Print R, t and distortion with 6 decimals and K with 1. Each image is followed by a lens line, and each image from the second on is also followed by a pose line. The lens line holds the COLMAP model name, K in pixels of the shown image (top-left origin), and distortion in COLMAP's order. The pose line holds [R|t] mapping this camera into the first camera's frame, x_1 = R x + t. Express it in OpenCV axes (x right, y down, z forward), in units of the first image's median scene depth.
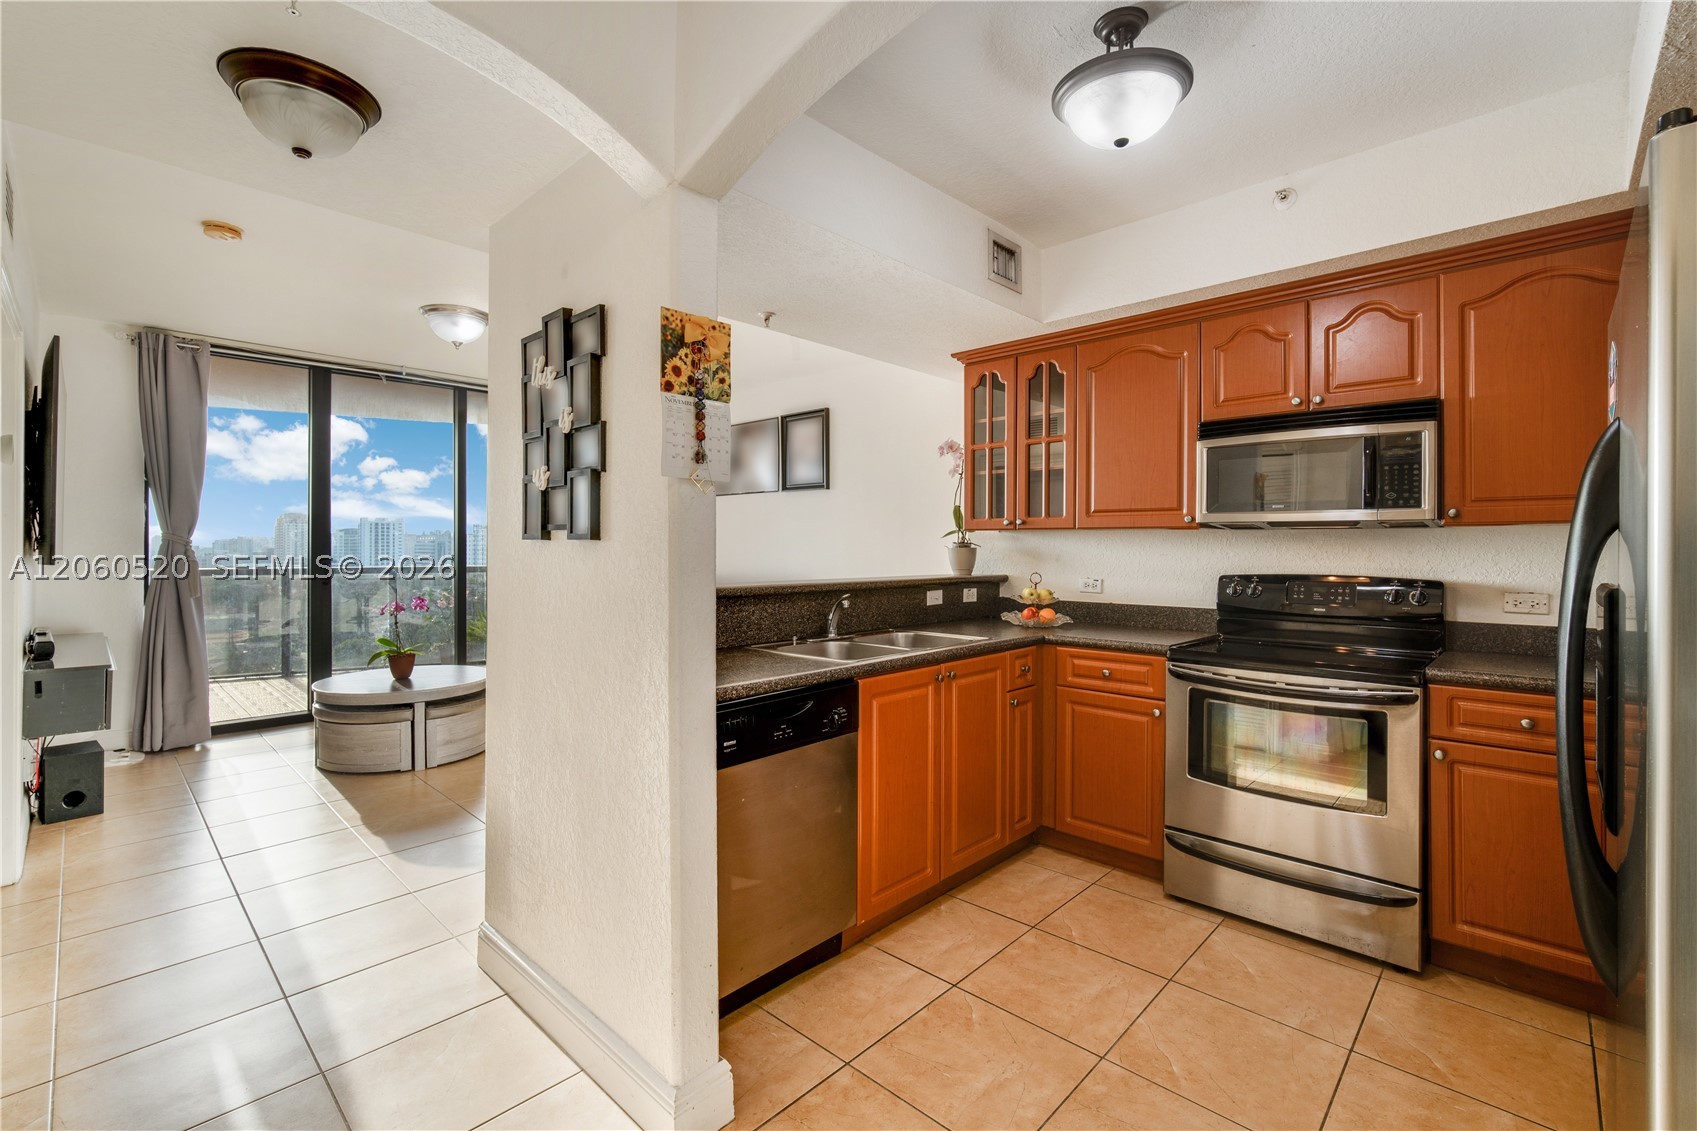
lens RADIAL K [[749.0, 0, 851.3], [0, 749.0, 550.9], [0, 0, 1]] dist [-0.011711, 0.003820]
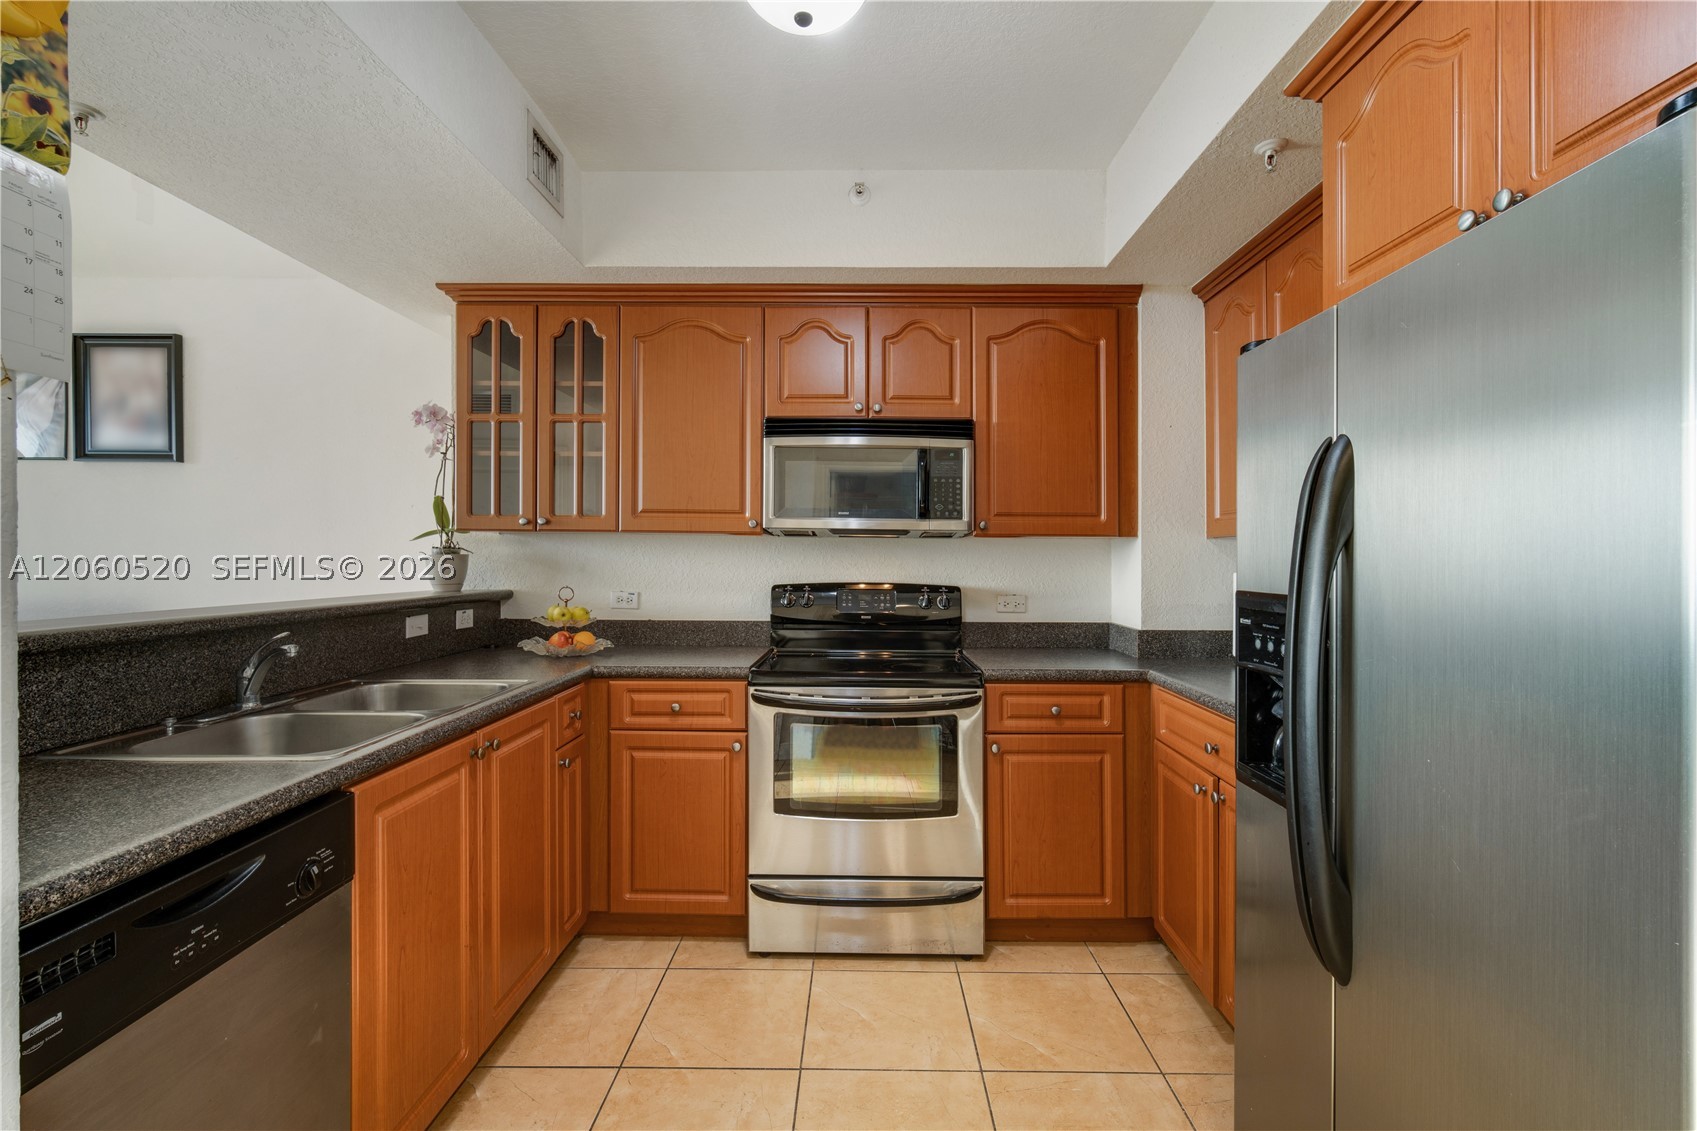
lens RADIAL K [[749.0, 0, 854.8], [0, 749.0, 564.5], [0, 0, 1]] dist [-0.011711, 0.003820]
pose [[0.735291, -0.005100, 0.677732, -0.071900], [-0.001308, 0.999959, 0.008943, -0.001771], [-0.677750, -0.007462, 0.735255, 0.259897]]
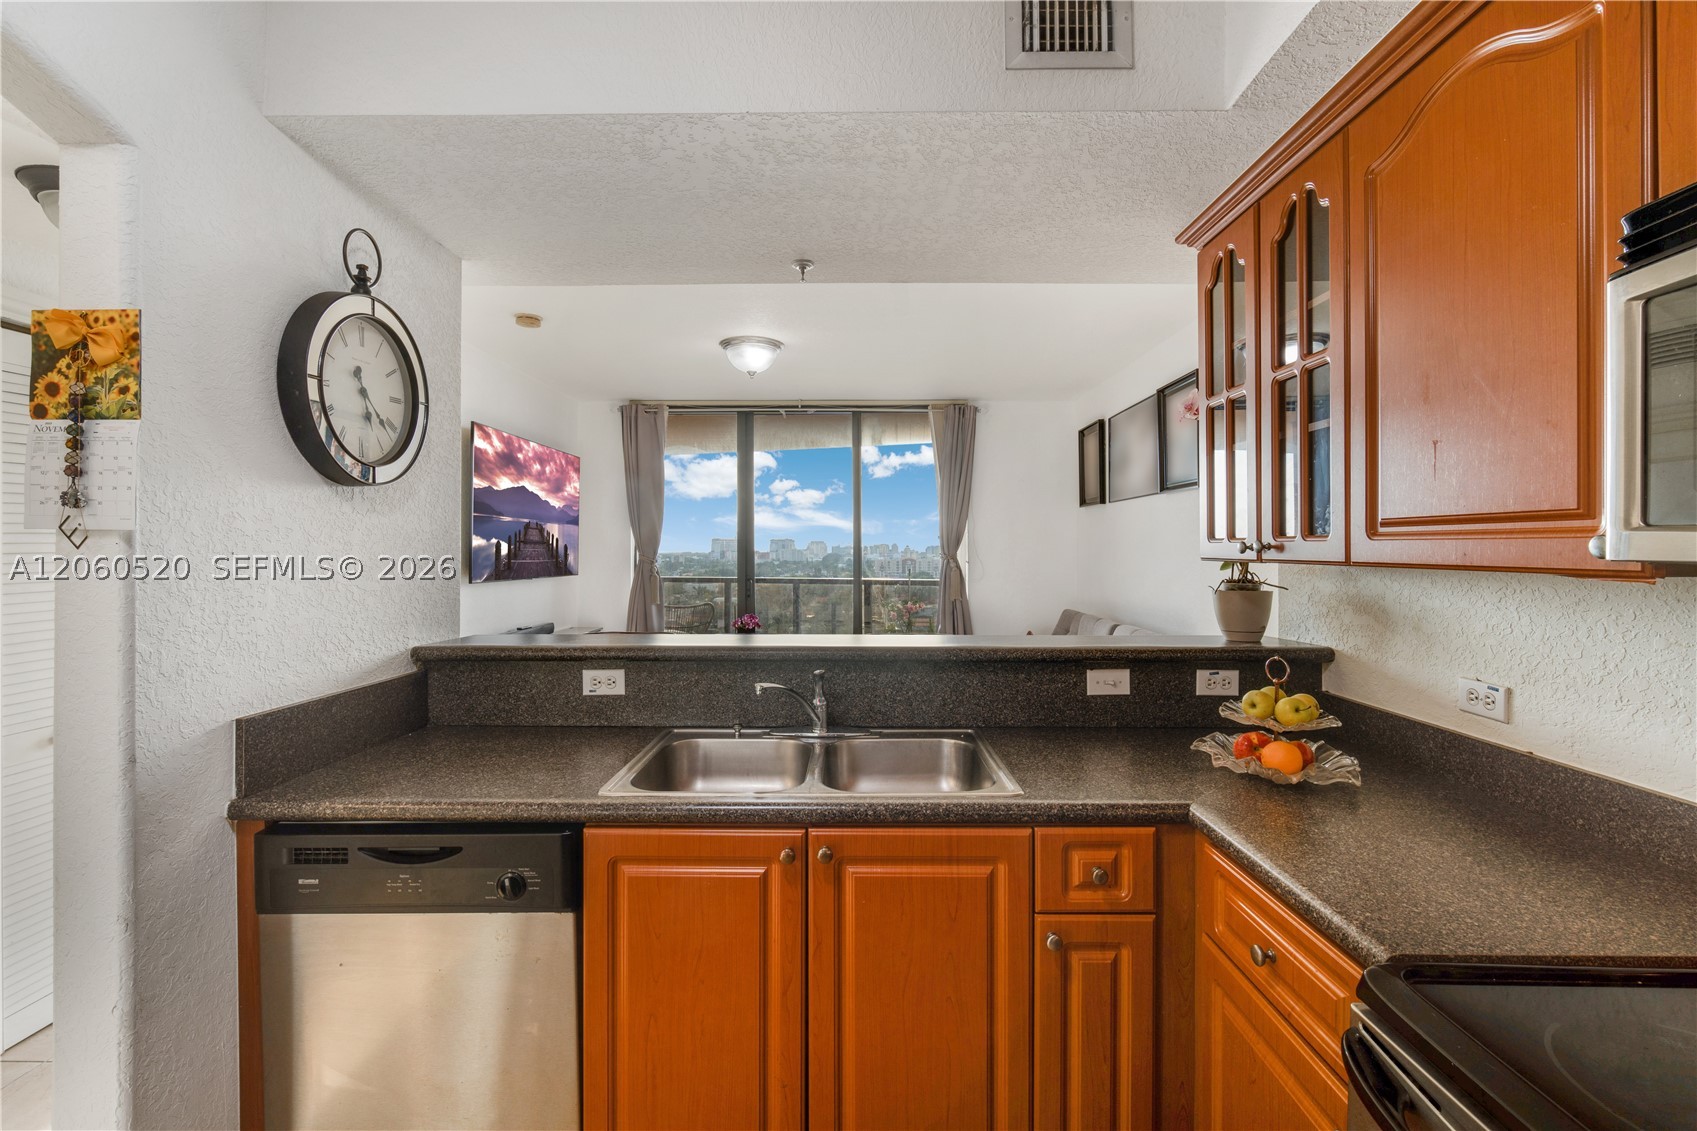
lens RADIAL K [[749.0, 0, 865.4], [0, 749.0, 551.2], [0, 0, 1]] dist [-0.011711, 0.003820]
pose [[0.682049, -0.002108, -0.731303, 0.480094], [-0.000918, 0.999993, -0.003739, -0.039825], [0.731306, 0.003221, 0.682042, 0.591757]]
